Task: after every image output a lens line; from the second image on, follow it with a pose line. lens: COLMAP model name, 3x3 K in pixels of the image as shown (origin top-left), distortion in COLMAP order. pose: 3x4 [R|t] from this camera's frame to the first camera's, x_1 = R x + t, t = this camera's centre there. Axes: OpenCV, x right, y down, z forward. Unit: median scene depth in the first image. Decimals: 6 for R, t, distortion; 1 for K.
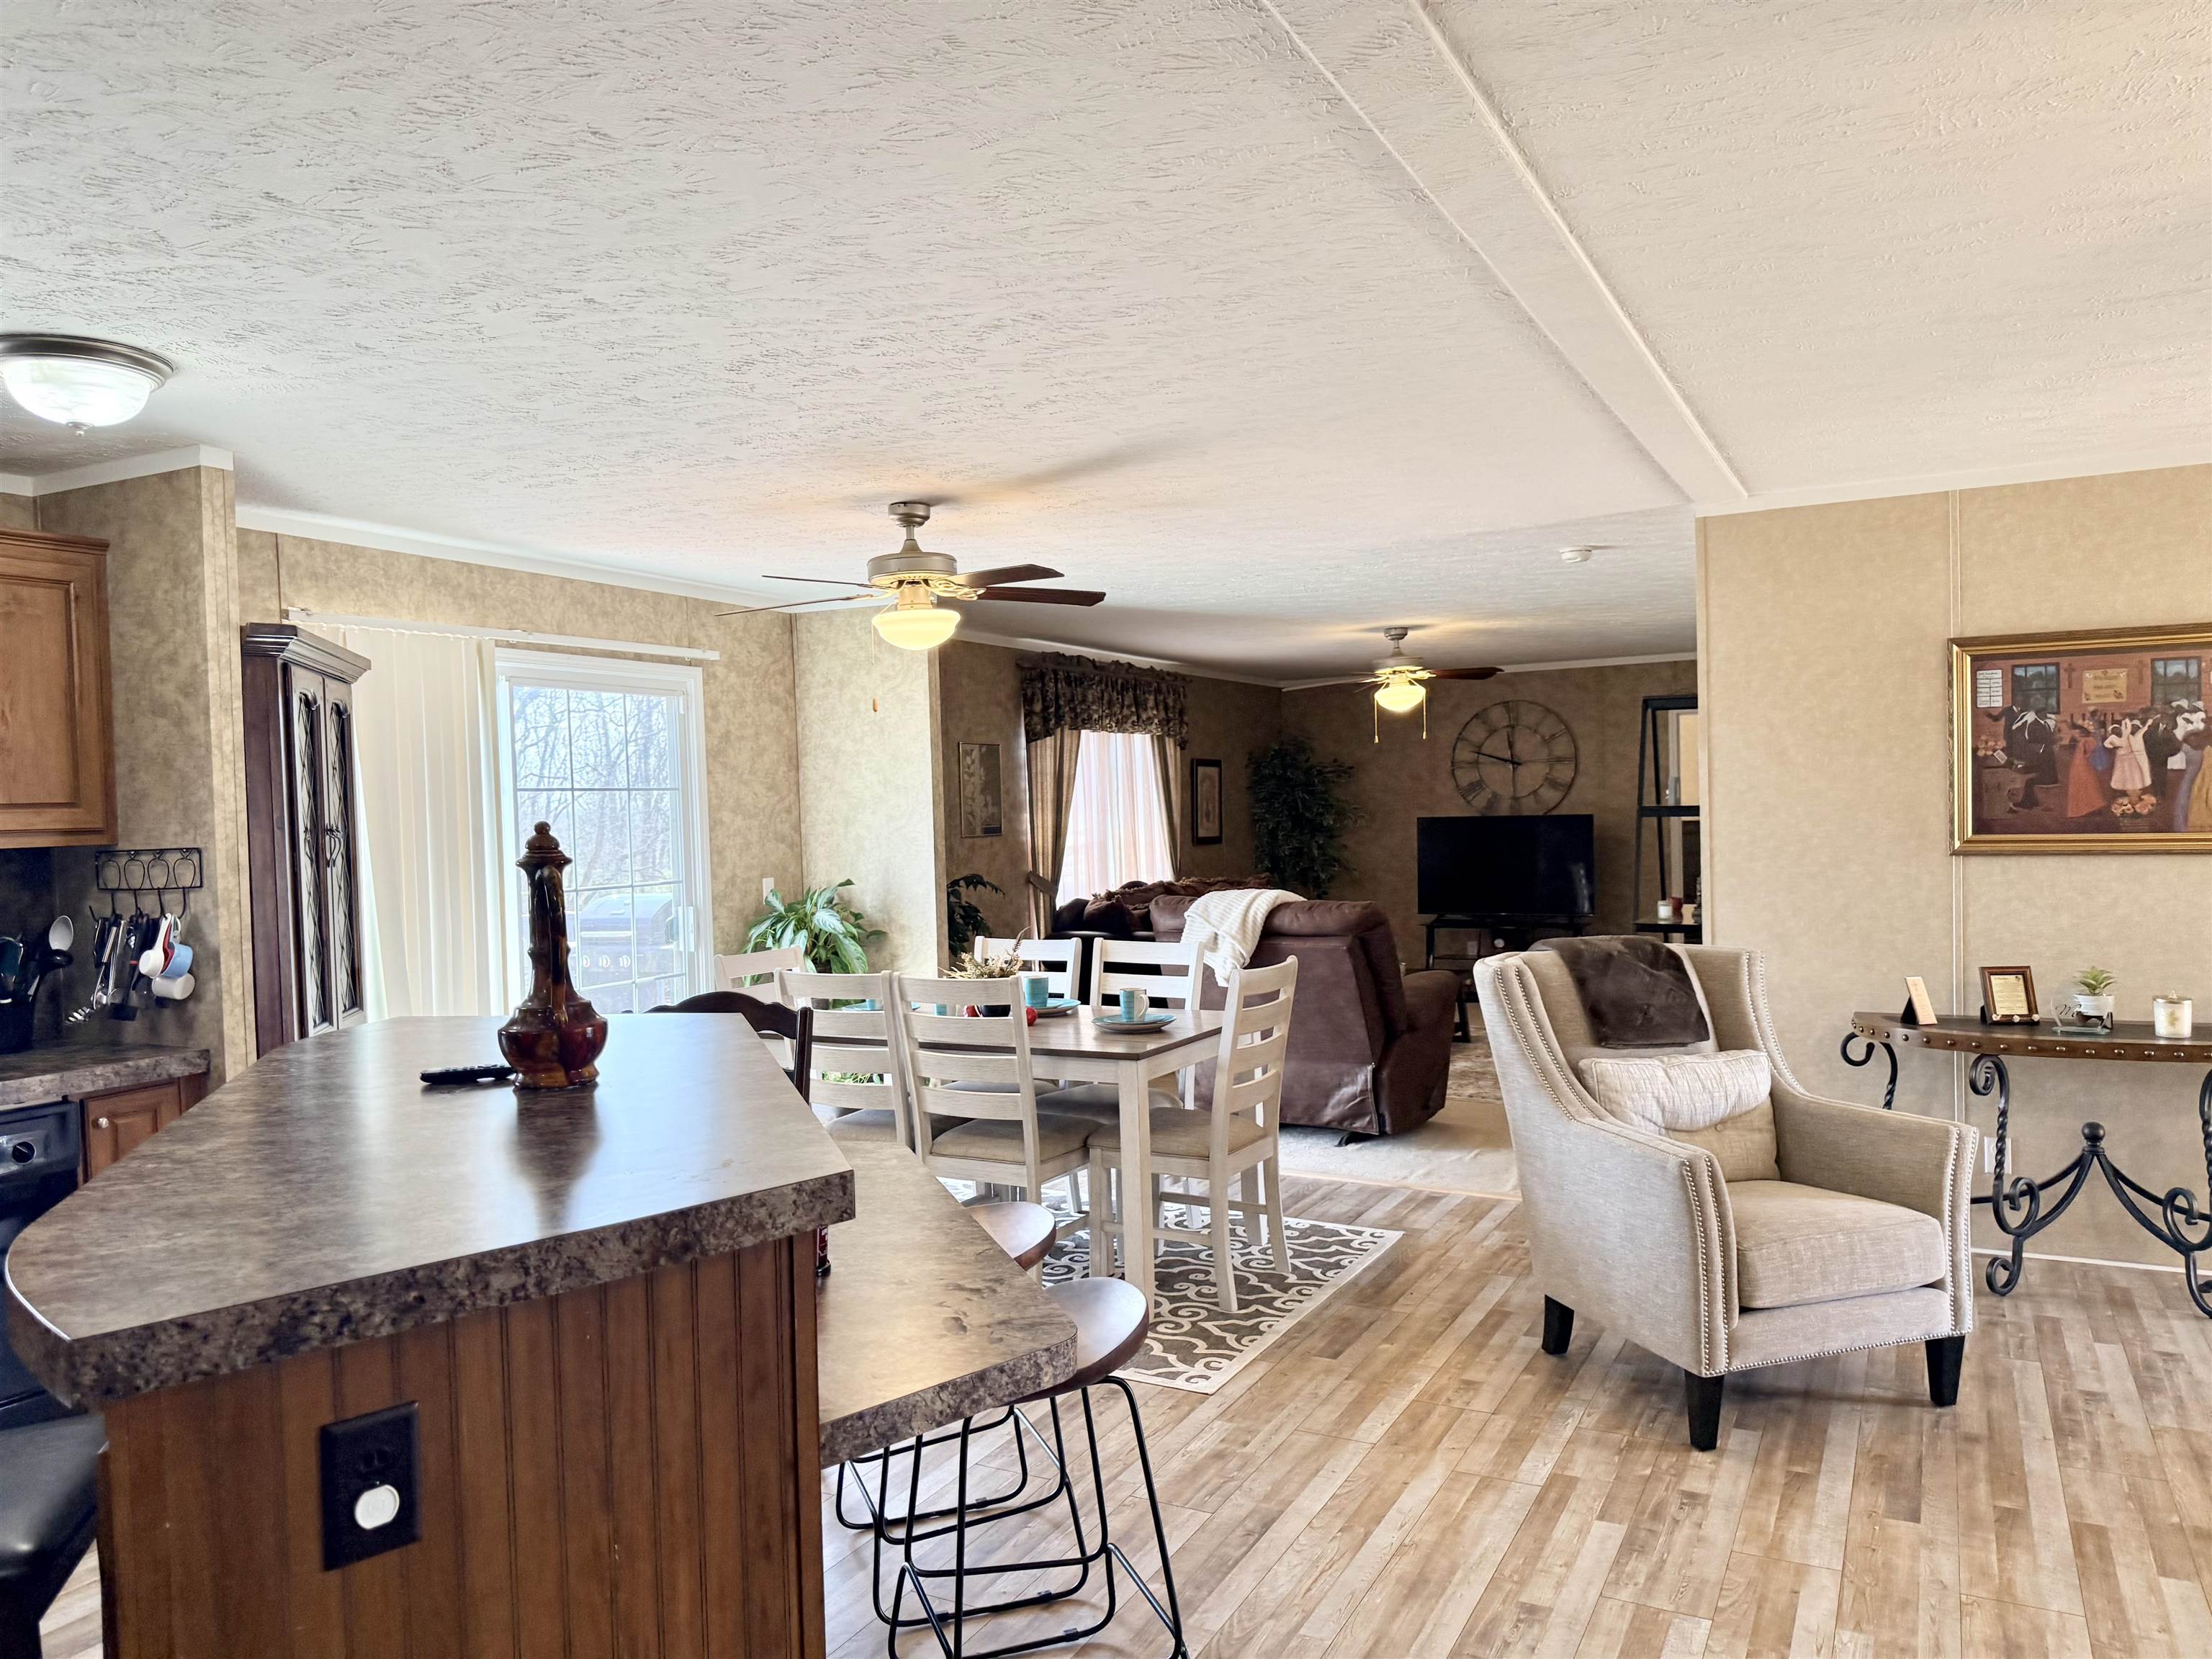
lens RADIAL K [[1561.0, 0, 1089.0], [0, 1561.0, 838.4], [0, 0, 1]] dist [0.039072, -0.033635]
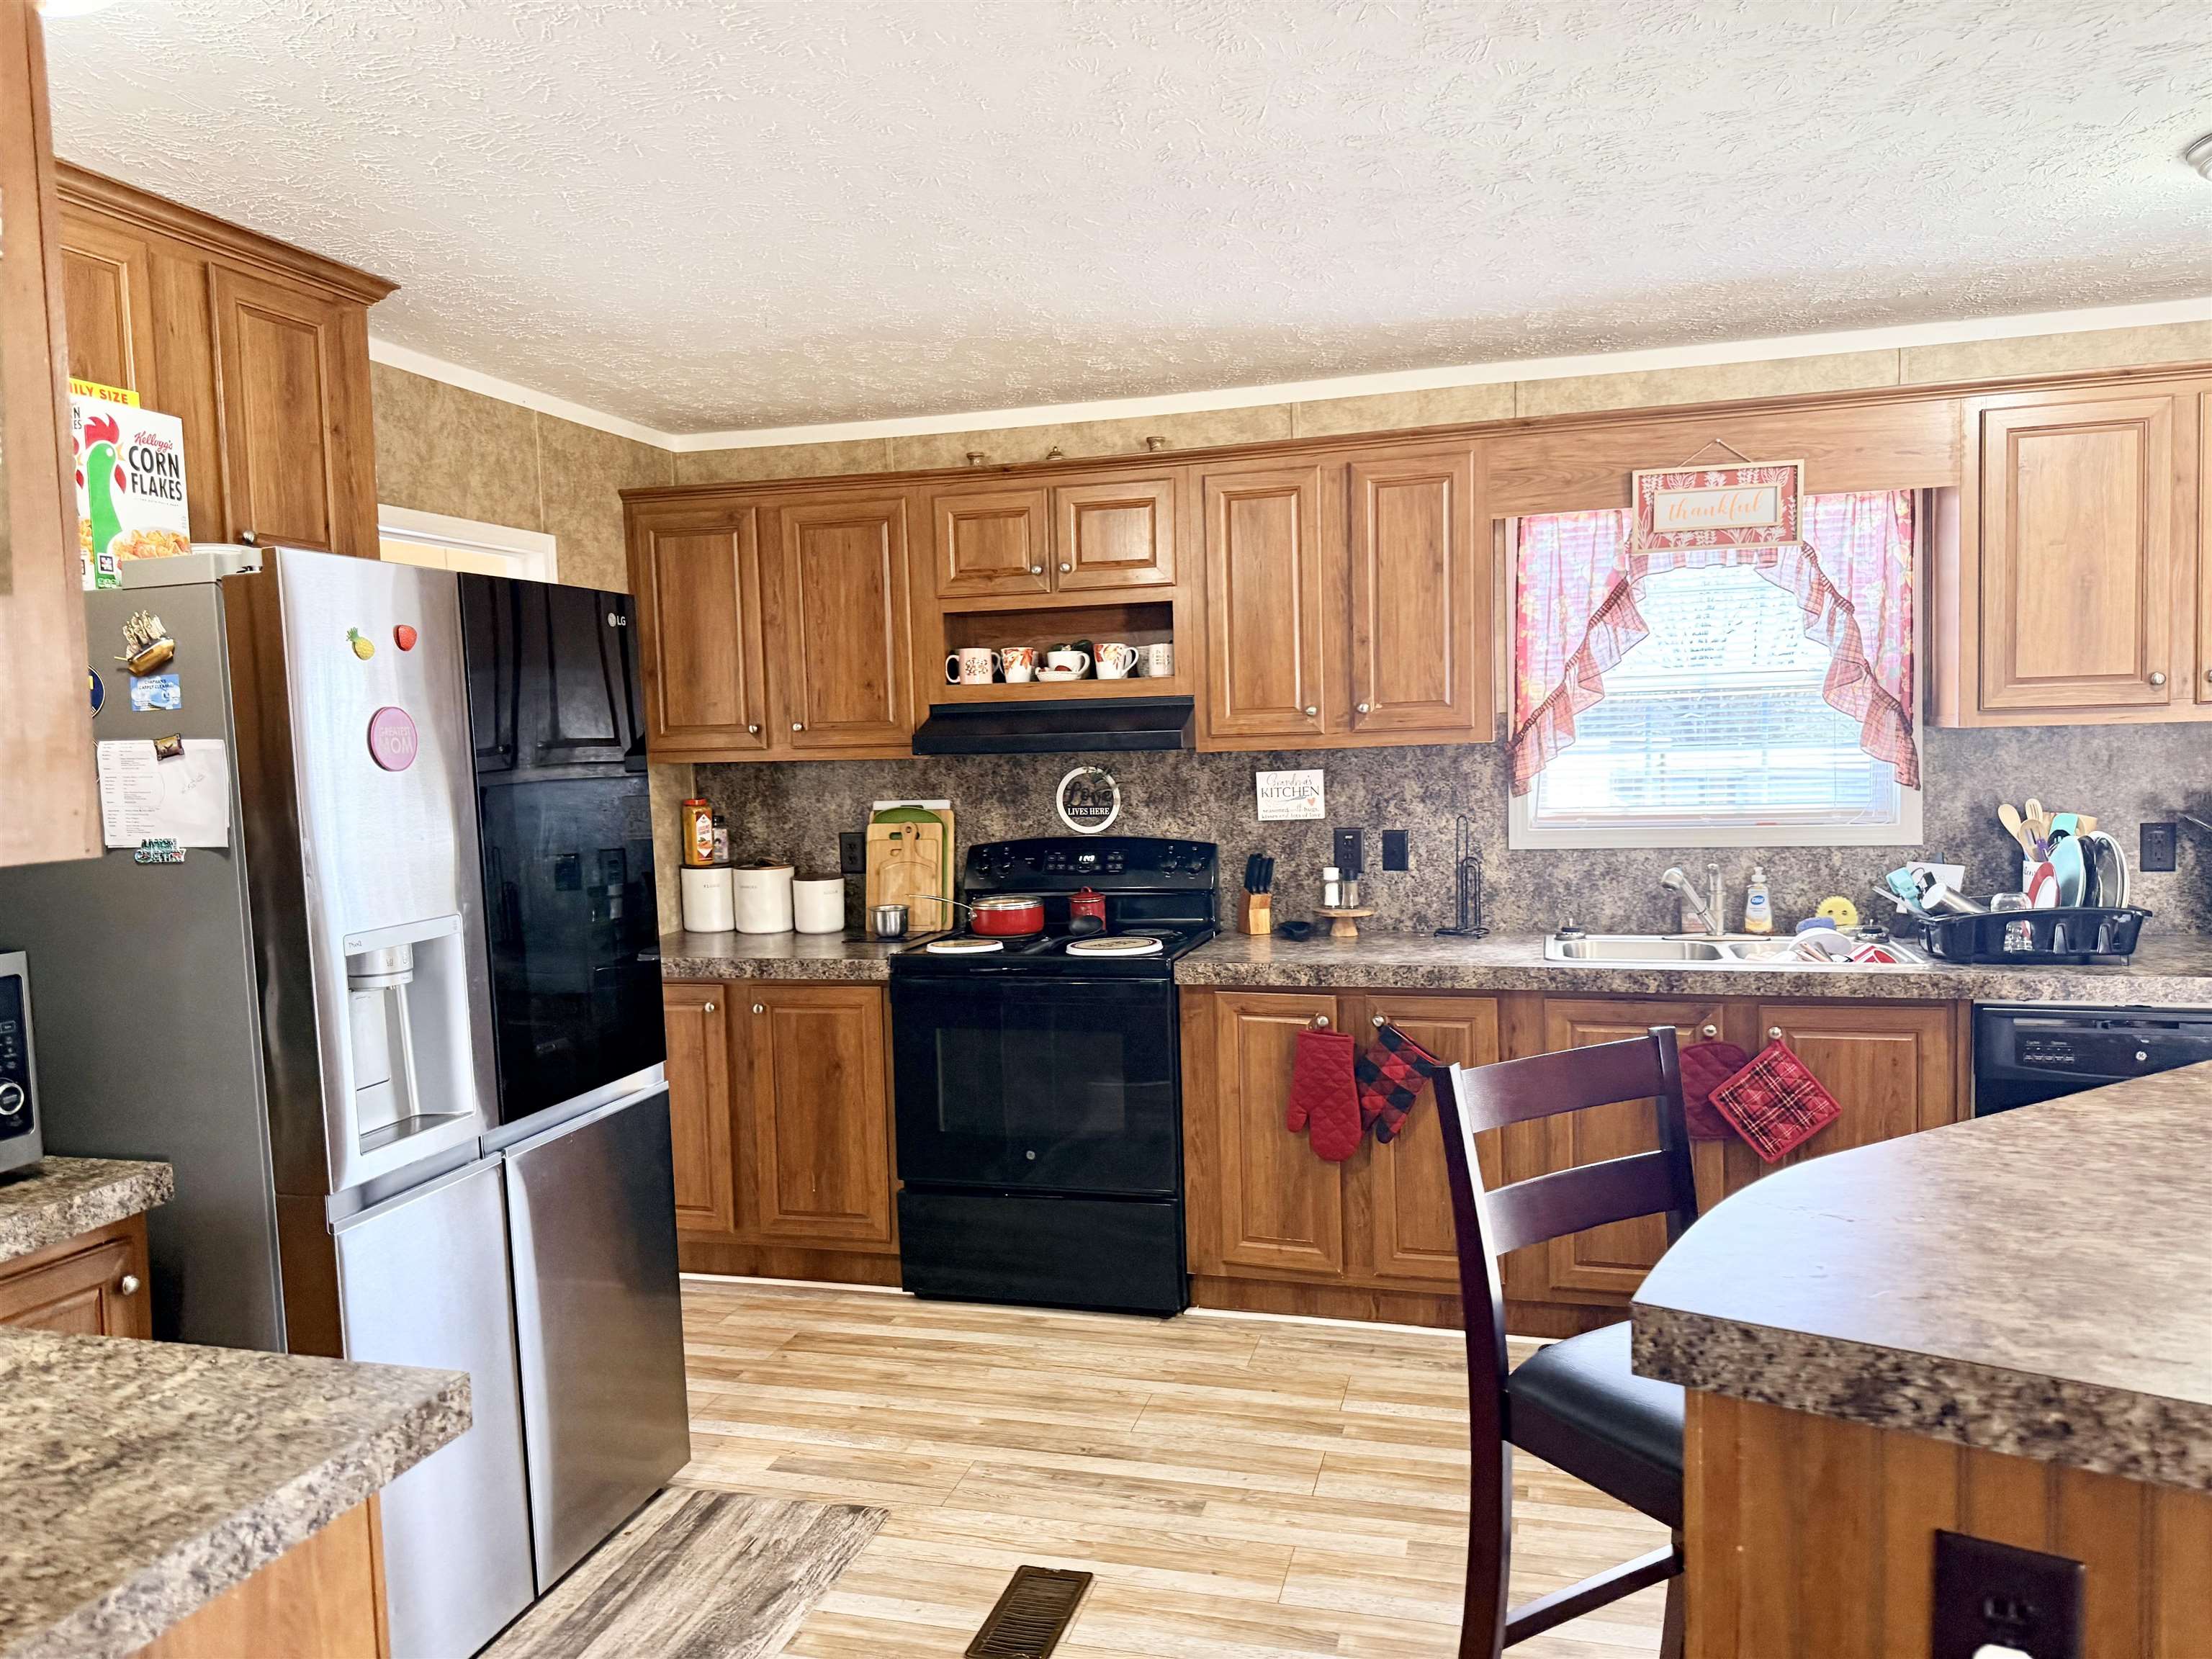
lens RADIAL K [[1561.0, 0, 1090.8], [0, 1561.0, 849.6], [0, 0, 1]] dist [0.039072, -0.033635]
pose [[0.223733, 0.090178, -0.970470, 0.130108], [0.007629, 0.995518, 0.094264, -0.027946], [0.974621, -0.028493, 0.222042, 0.443368]]
